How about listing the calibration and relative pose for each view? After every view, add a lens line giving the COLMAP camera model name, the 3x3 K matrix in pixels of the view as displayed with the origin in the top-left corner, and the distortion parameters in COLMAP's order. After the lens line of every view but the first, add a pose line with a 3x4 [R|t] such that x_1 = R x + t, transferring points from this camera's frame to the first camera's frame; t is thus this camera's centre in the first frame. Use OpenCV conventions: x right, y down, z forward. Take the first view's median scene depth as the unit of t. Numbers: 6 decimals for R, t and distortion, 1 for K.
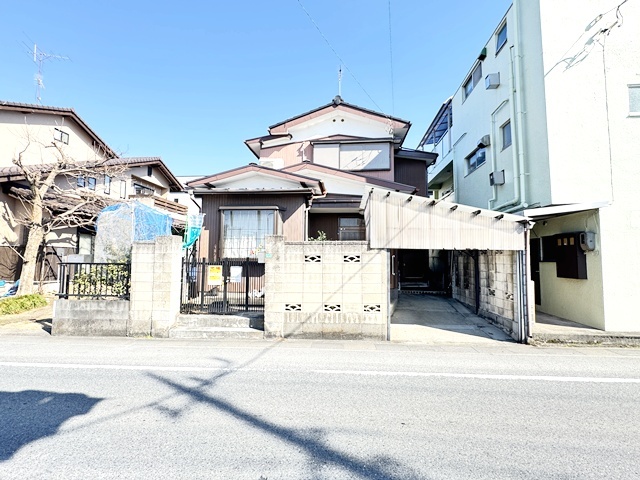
lens RADIAL K [[302.1, 0, 320.0], [0, 302.1, 240.0], [0, 0, 1]] dist [-0.001704, 0.000422]
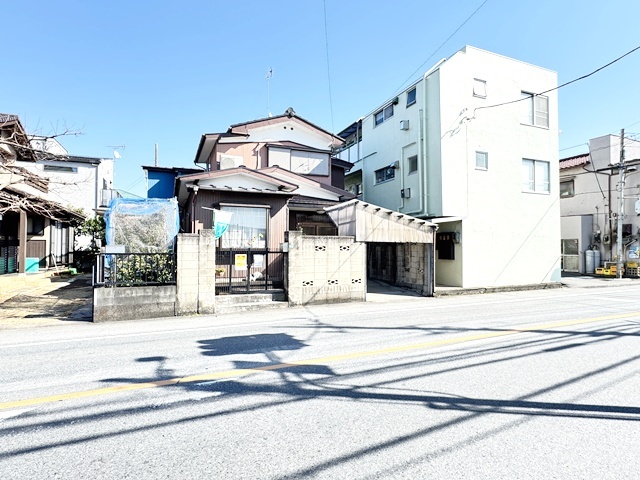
lens RADIAL K [[358.8, 0, 320.4], [0, 358.8, 241.8], [0, 0, 1]] dist [-0.001619, 0.001045]
pose [[0.879733, 0.004610, 0.475445, -0.746760], [-0.024942, 0.999024, 0.036465, -0.027579], [-0.474813, -0.043938, 0.878989, -0.428109]]
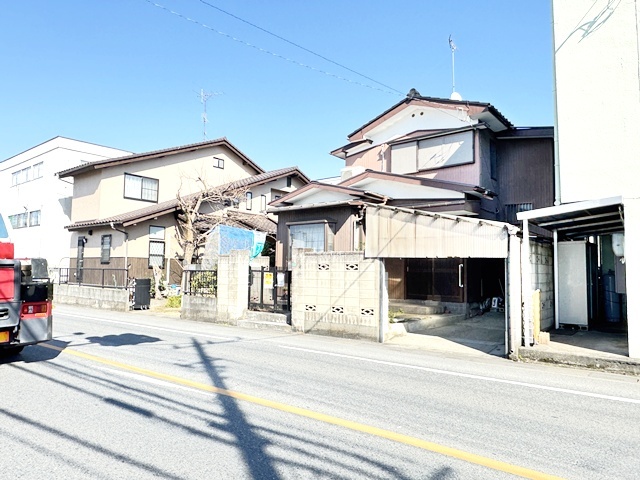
lens RADIAL K [[438.5, 0, 315.4], [0, 438.5, 240.8], [0, 0, 1]] dist [-0.002459, -0.000969]
pose [[0.826974, -0.034342, -0.561190, 0.821347], [0.027761, 0.999409, -0.020249, -0.005714], [0.561554, 0.001166, 0.827439, -0.382464]]
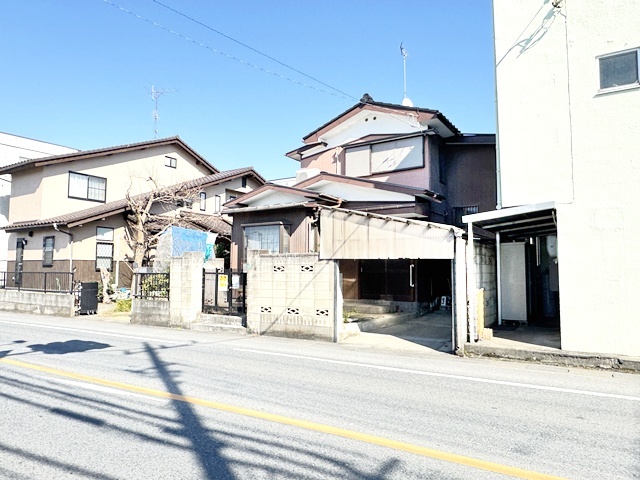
lens RADIAL K [[439.2, 0, 320.0], [0, 439.2, 240.0], [0, 0, 1]] dist [-0.003484, 0.002667]
pose [[0.883725, -0.037391, -0.466511, 0.832988], [0.032023, 0.999298, -0.019433, -0.010658], [0.466910, 0.002234, 0.884302, -0.395644]]
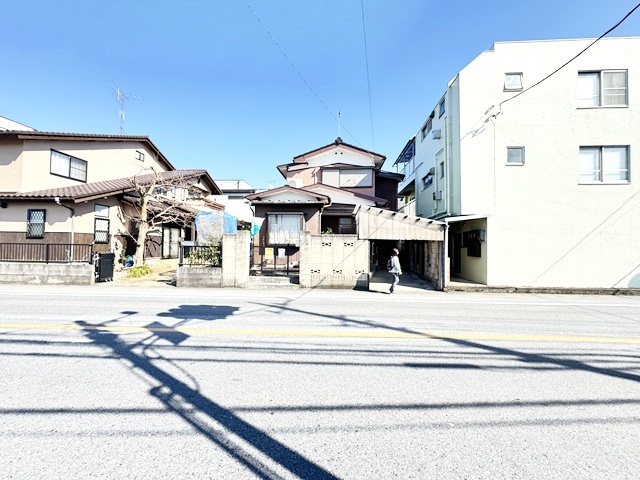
lens RADIAL K [[253.6, 0, 320.9], [0, 253.6, 239.9], [0, 0, 1]] dist [-0.002093, -0.000148]
pose [[0.999811, 0.006871, 0.018182, -0.077541], [-0.007634, 0.999080, 0.042195, -0.025103], [-0.017876, -0.042326, 0.998944, -0.445093]]
